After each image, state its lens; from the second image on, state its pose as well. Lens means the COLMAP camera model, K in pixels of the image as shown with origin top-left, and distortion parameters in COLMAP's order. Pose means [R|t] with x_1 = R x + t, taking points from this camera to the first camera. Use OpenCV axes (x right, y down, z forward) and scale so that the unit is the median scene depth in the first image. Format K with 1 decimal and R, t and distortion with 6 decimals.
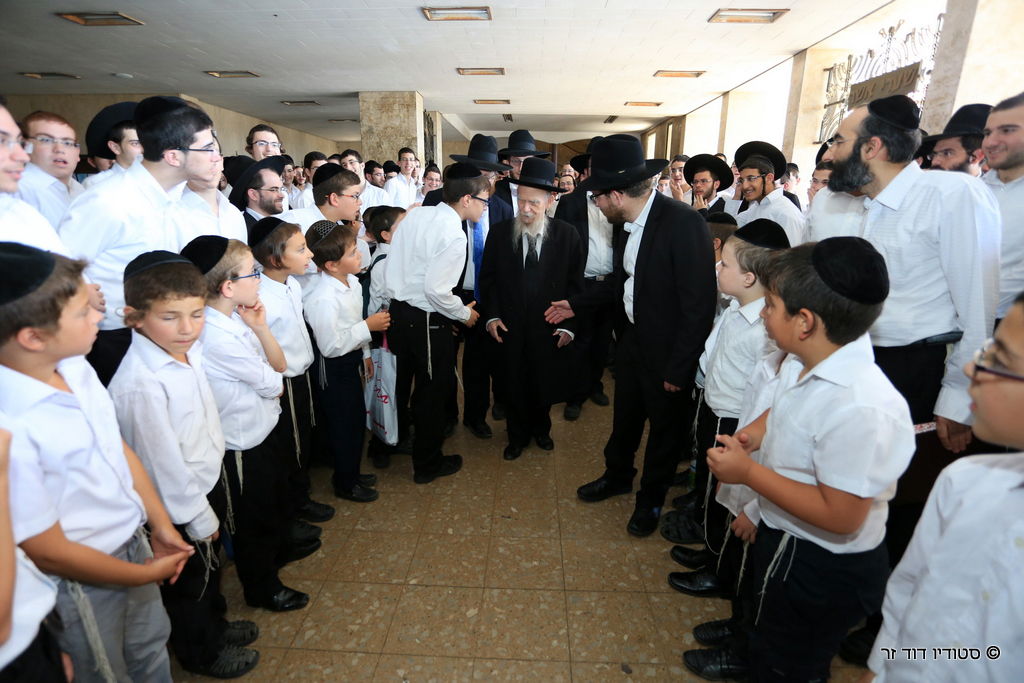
lens RADIAL K [[497.0, 0, 505.7], [0, 497.0, 341.6], [0, 0, 1]] dist [-0.060030, 0.023435]
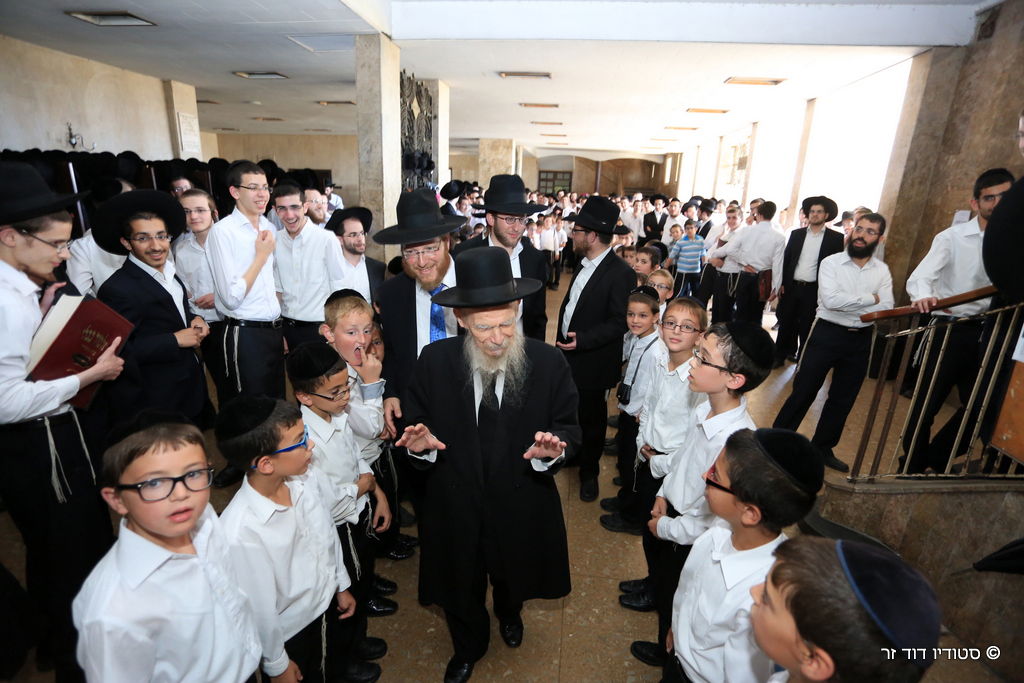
lens RADIAL K [[497.0, 0, 514.4], [0, 497.0, 343.8], [0, 0, 1]] dist [-0.060030, 0.023435]
pose [[0.996211, 0.055021, -0.067355, -0.024631], [-0.053862, 0.998369, 0.018902, 0.161887], [0.068285, -0.015203, 0.997550, -0.701868]]
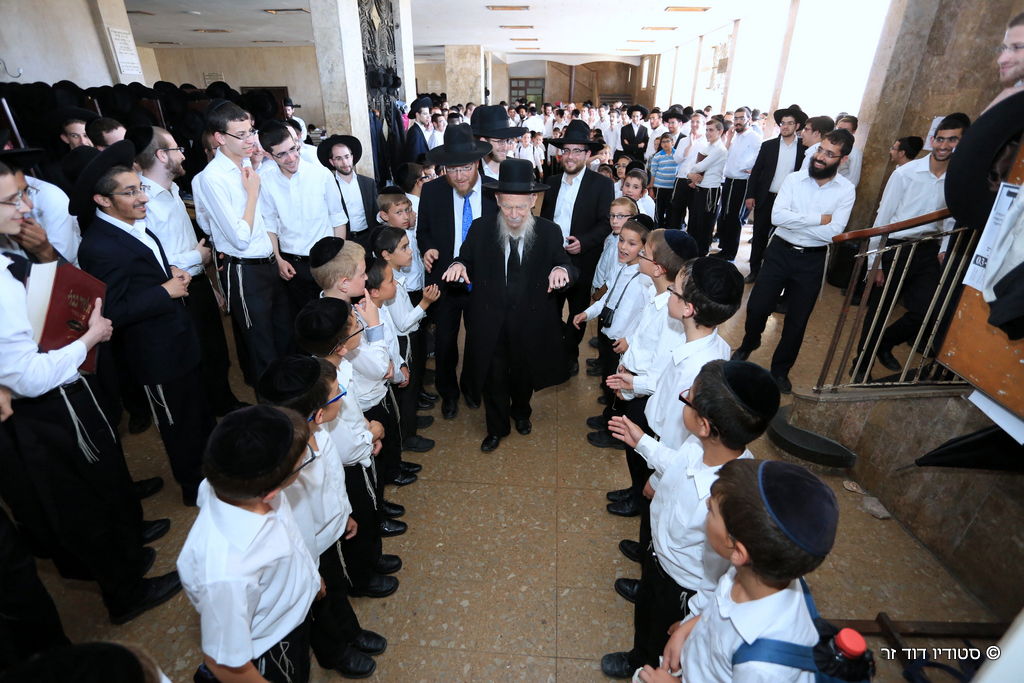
lens RADIAL K [[497.0, 0, 514.1], [0, 497.0, 343.6], [0, 0, 1]] dist [-0.060030, 0.023435]
pose [[0.999675, 0.013058, -0.021902, -0.028464], [-0.008920, 0.983741, 0.179372, 0.153311], [0.023888, -0.179119, 0.983537, -0.710348]]
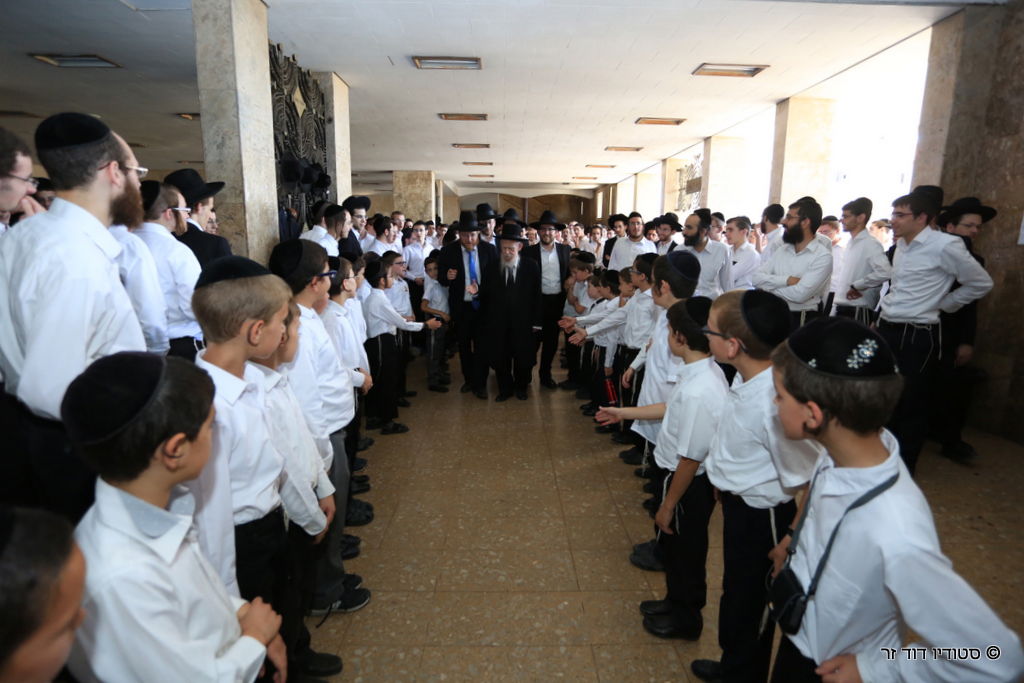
lens RADIAL K [[519.8, 0, 509.9], [0, 519.8, 333.8], [0, 0, 1]] dist [-0.015722, -0.000398]
pose [[0.998036, -0.006284, 0.062334, -0.046442], [0.012686, 0.994616, -0.102846, 0.146501], [-0.061352, 0.103434, 0.992742, -0.526688]]
